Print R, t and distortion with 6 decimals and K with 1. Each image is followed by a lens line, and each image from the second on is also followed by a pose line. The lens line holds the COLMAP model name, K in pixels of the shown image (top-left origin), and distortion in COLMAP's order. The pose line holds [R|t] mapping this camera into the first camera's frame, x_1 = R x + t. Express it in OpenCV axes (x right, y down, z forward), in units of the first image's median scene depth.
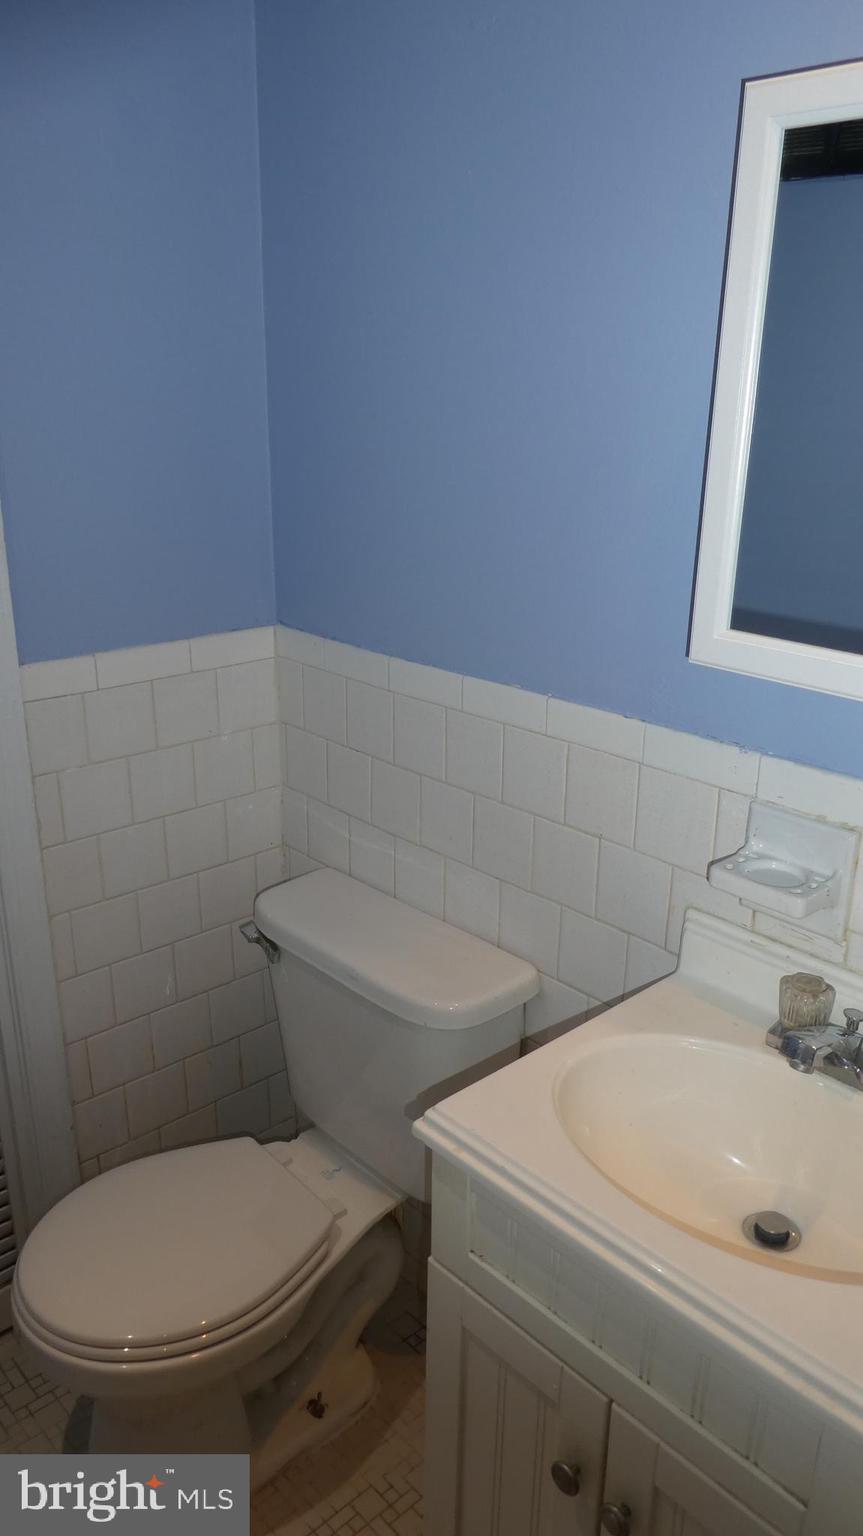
lens RADIAL K [[1074.9, 0, 431.5], [0, 1074.9, 768.0], [0, 0, 1]] dist [-0.060213, 0.047137]
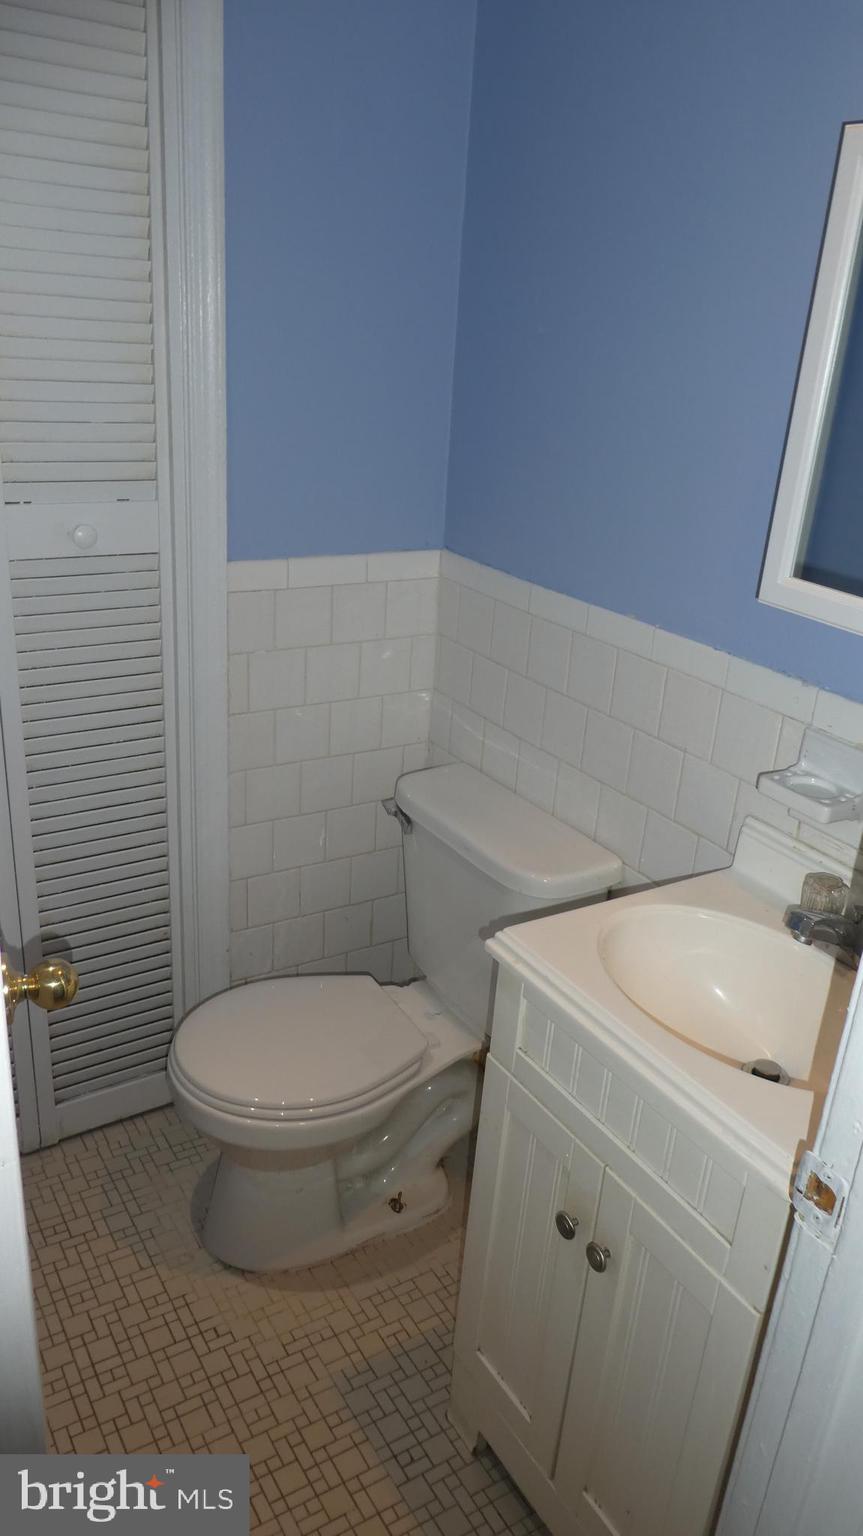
lens RADIAL K [[1109.3, 0, 431.5], [0, 1109.3, 768.0], [0, 0, 1]] dist [-0.006487, -0.012542]
pose [[0.979048, 0.120224, -0.164353, 0.095965], [-0.113063, 0.992211, 0.052282, 0.055518], [0.169359, -0.032605, 0.985015, -0.265280]]
